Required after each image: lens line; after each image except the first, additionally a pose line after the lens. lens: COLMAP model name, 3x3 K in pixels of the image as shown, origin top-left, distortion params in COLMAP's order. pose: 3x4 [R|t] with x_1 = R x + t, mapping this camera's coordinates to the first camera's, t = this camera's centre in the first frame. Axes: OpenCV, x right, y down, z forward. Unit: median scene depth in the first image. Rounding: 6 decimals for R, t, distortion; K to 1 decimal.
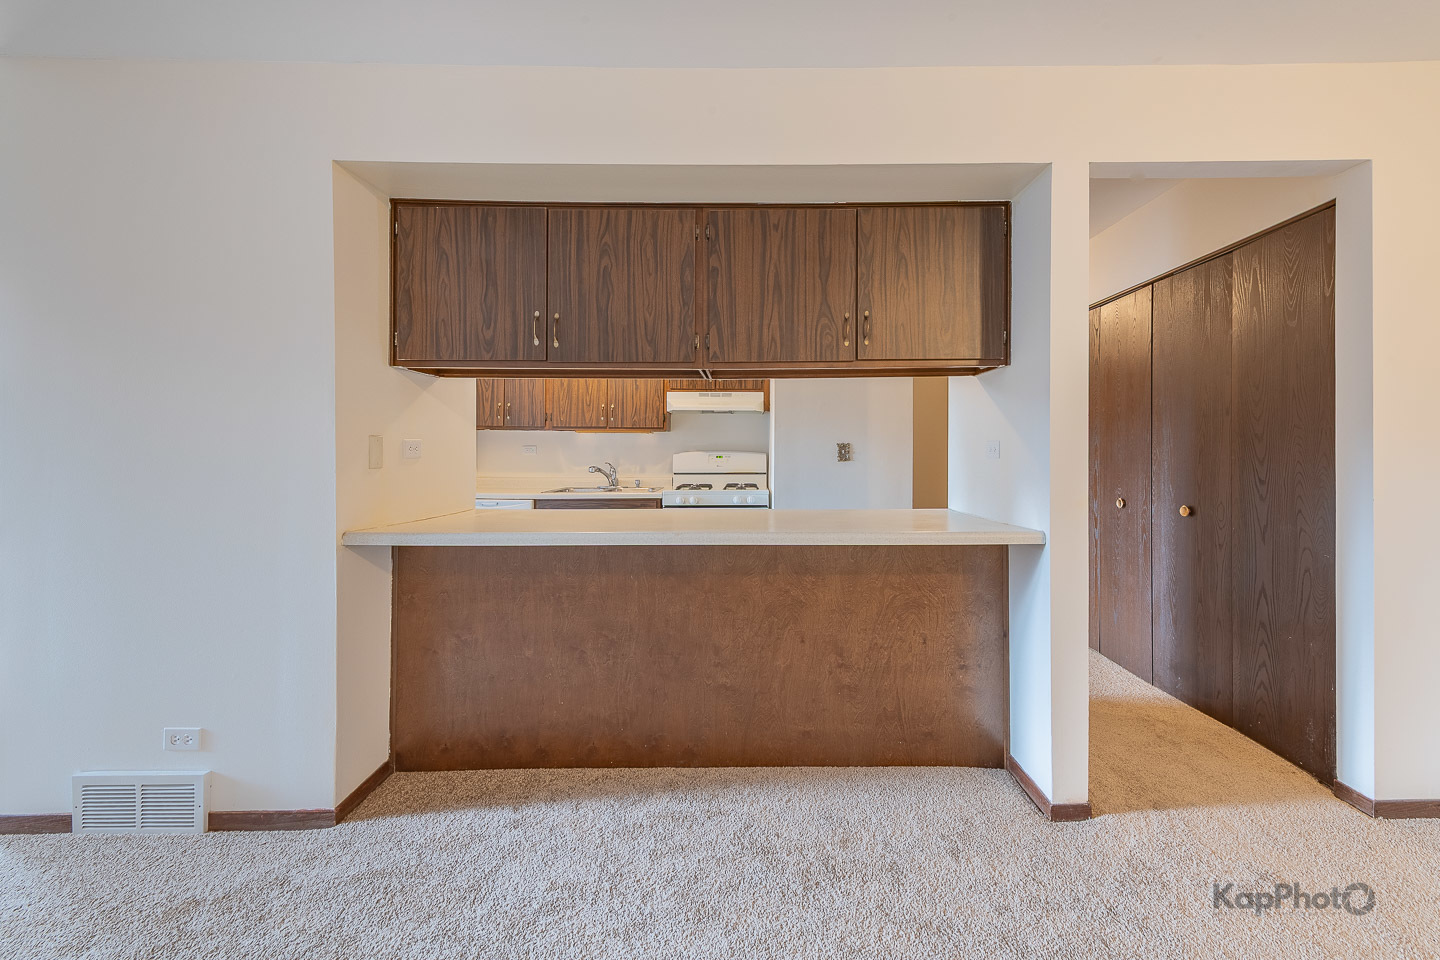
lens RADIAL K [[586.2, 0, 769.1], [0, 586.2, 444.3], [0, 0, 1]] dist [-0.000328, -0.000347]
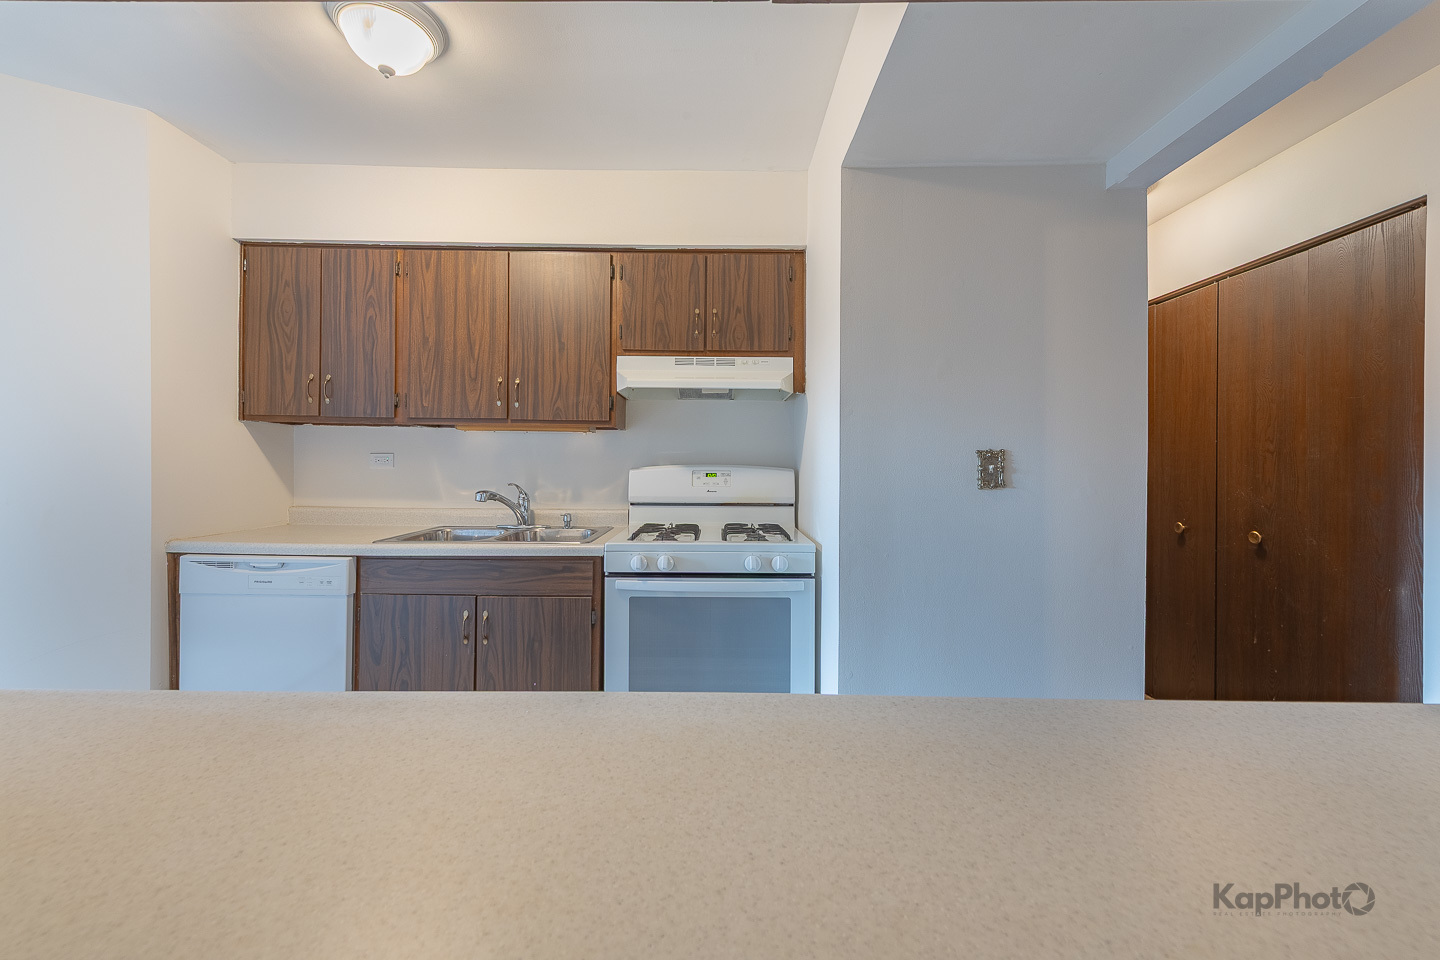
lens RADIAL K [[648.4, 0, 735.6], [0, 648.4, 460.1], [0, 0, 1]] dist [0.008689, -0.000091]
pose [[0.999927, 0.006993, -0.009886, -0.062460], [-0.006937, 0.999960, 0.005723, 0.004177], [0.009926, -0.005654, 0.999935, 0.433588]]
